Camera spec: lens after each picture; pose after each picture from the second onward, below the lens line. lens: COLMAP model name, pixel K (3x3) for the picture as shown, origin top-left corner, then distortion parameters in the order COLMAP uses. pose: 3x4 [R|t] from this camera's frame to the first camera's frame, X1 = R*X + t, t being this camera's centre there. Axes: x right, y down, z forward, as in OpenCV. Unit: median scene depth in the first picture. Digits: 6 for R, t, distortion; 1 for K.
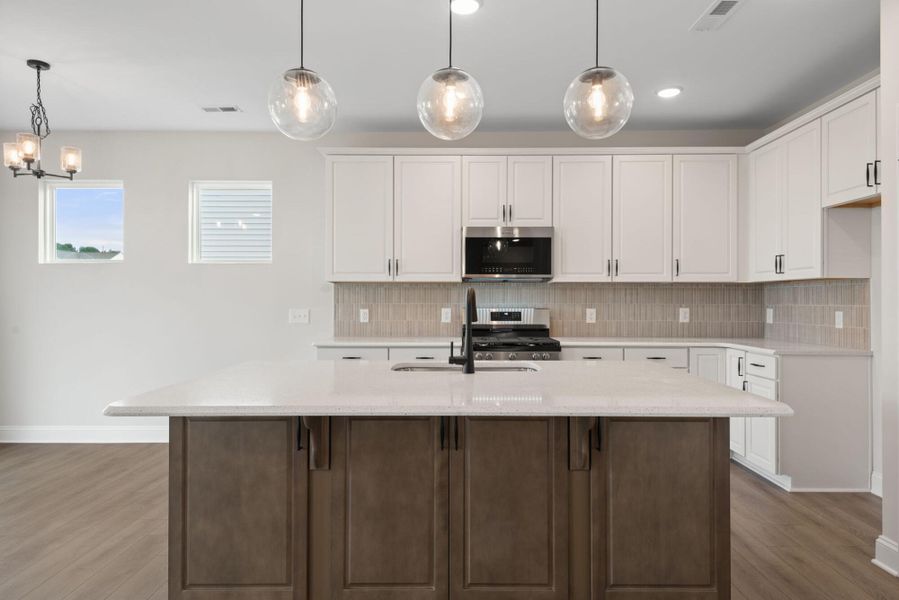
lens RADIAL K [[561.8, 0, 451.8], [0, 561.8, 303.5], [0, 0, 1]] dist [0.021164, -0.004736]
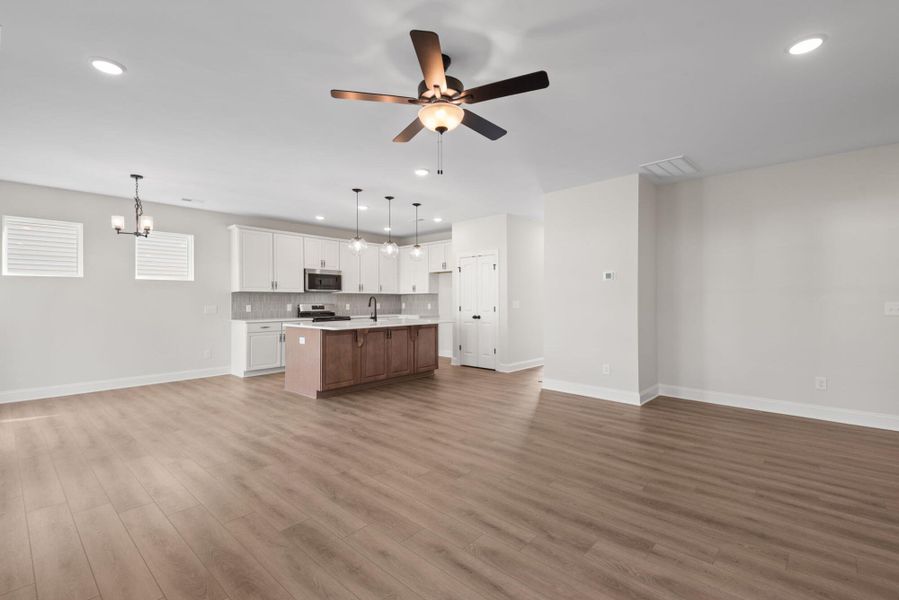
lens RADIAL K [[411.8, 0, 460.6], [0, 411.8, 298.9], [0, 0, 1]] dist [0.005018, -0.002552]
pose [[0.643269, 0.000763, 0.765640, -0.854490], [0.007785, 0.999941, -0.007538, 0.004992], [-0.765601, 0.010810, 0.643225, -0.556927]]
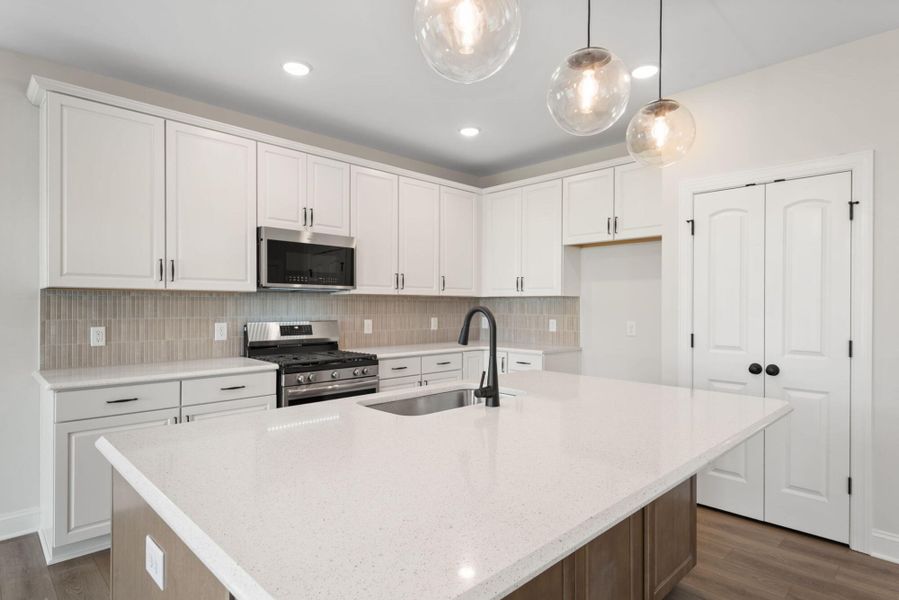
lens RADIAL K [[487.1, 0, 444.0], [0, 487.1, 304.5], [0, 0, 1]] dist [-0.000861, -0.001237]
pose [[0.704995, 0.001168, 0.709211, -0.303934], [0.002163, 0.999990, -0.003797, -0.015780], [-0.709209, 0.004211, 0.704986, 0.288940]]
